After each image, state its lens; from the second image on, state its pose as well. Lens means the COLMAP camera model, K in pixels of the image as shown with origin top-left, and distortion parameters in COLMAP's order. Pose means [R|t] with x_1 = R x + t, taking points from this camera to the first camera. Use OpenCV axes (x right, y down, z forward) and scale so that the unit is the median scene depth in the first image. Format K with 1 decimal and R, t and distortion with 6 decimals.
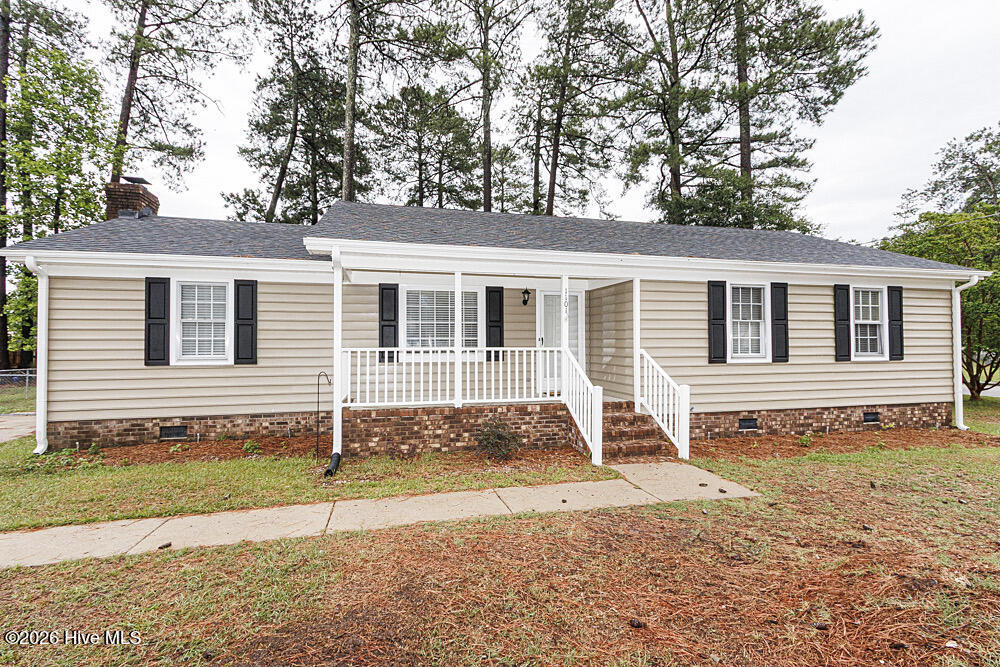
lens RADIAL K [[459.9, 0, 490.1], [0, 459.9, 331.8], [0, 0, 1]] dist [0.001849, -0.000107]
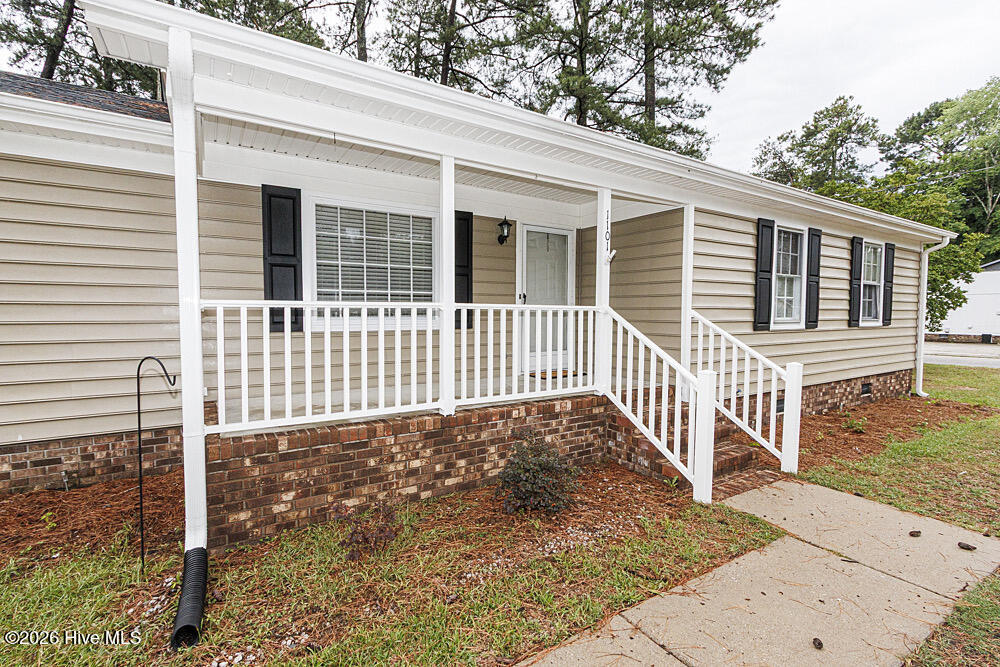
lens RADIAL K [[459.9, 0, 490.1], [0, 459.9, 331.8], [0, 0, 1]] dist [0.001849, -0.000107]
pose [[0.951119, -0.006603, 0.308754, -0.161627], [-0.015038, 0.997595, 0.067658, 0.026356], [-0.308458, -0.068994, 0.948733, 0.413922]]
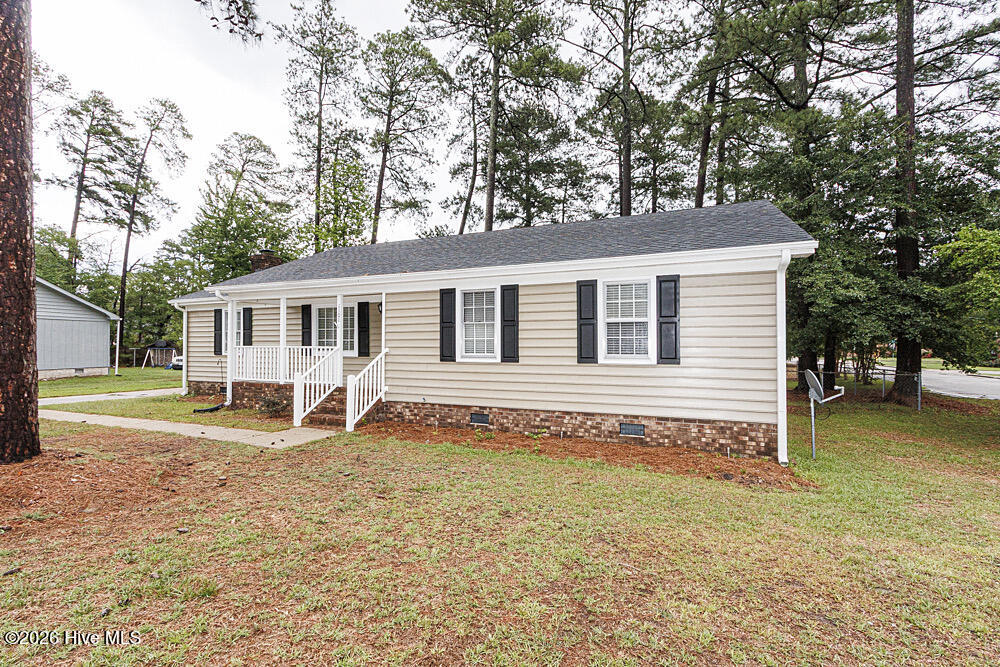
lens RADIAL K [[462.7, 0, 490.7], [0, 462.7, 335.6], [0, 0, 1]] dist [0.002657, 0.000118]
pose [[0.791364, -0.009079, -0.611278, 1.255984], [0.013354, 0.999908, 0.002438, 0.003308], [0.611199, -0.010092, 0.791412, 0.161040]]
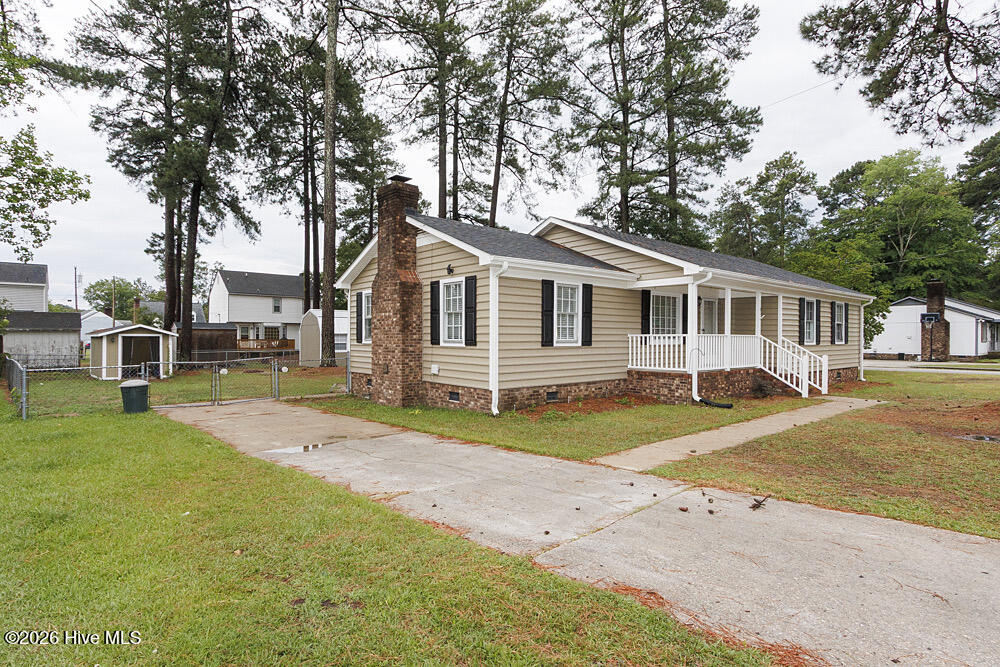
lens RADIAL K [[521.6, 0, 484.9], [0, 521.6, 332.8], [0, 0, 1]] dist [0.001862, -0.001082]
pose [[0.899498, 0.010027, 0.436810, -1.431416], [-0.019606, 0.999656, 0.017426, 0.011007], [-0.436485, -0.024239, 0.899385, -0.251465]]
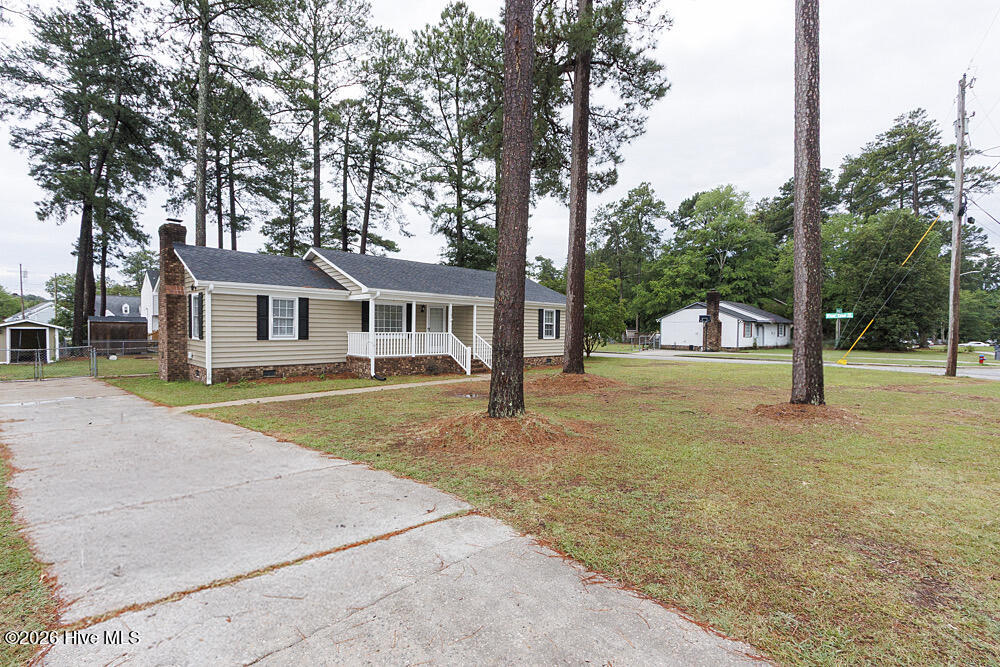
lens RADIAL K [[462.7, 0, 490.7], [0, 462.7, 335.6], [0, 0, 1]] dist [0.002657, 0.000118]
pose [[0.856432, 0.006179, 0.516222, -0.846851], [-0.029534, 0.998877, 0.037043, -0.044282], [-0.515414, -0.046971, 0.855653, -1.119852]]
